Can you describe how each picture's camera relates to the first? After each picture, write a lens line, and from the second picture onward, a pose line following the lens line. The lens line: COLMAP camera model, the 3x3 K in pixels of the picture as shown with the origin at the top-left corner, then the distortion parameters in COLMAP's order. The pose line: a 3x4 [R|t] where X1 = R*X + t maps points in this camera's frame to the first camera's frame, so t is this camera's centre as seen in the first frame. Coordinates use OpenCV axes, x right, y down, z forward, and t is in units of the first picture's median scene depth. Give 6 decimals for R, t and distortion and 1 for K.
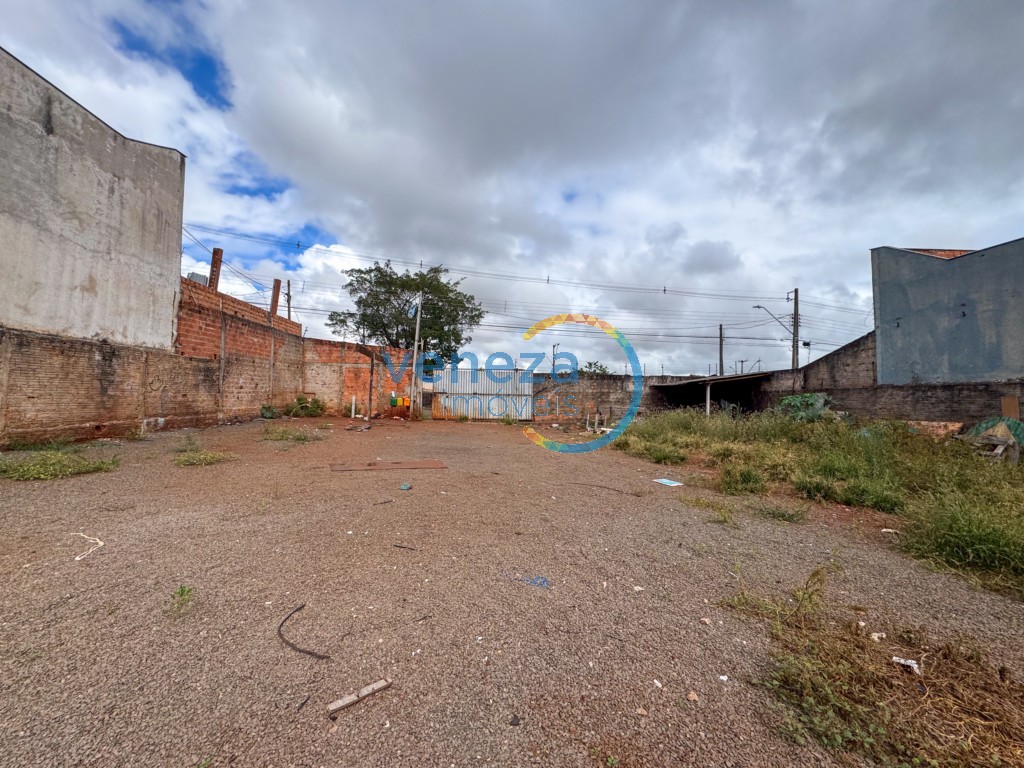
lens RADIAL K [[409.0, 0, 510.9], [0, 409.0, 383.1], [0, 0, 1]] dist [-0.004180, 0.001000]
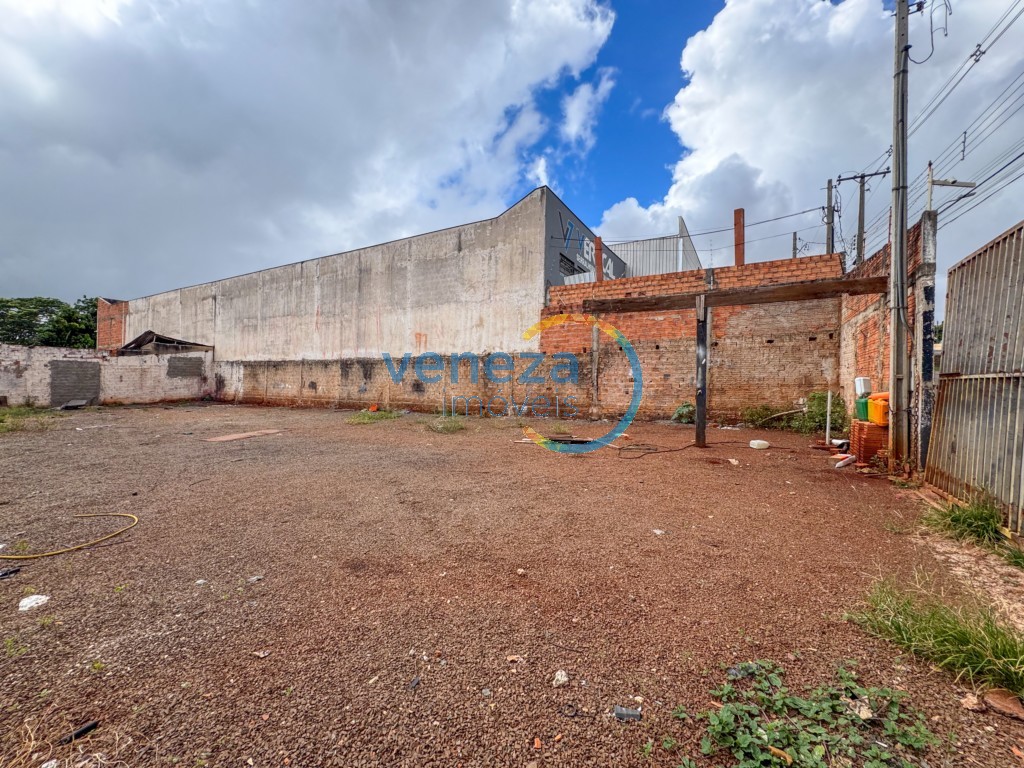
lens RADIAL K [[409.0, 0, 511.9], [0, 409.0, 382.2], [0, 0, 1]] dist [-0.004180, 0.001000]
pose [[-0.553989, -0.025562, -0.832131, 0.216368], [0.011005, 0.999216, -0.038022, 0.053233], [0.832451, -0.030222, -0.553274, 1.510737]]
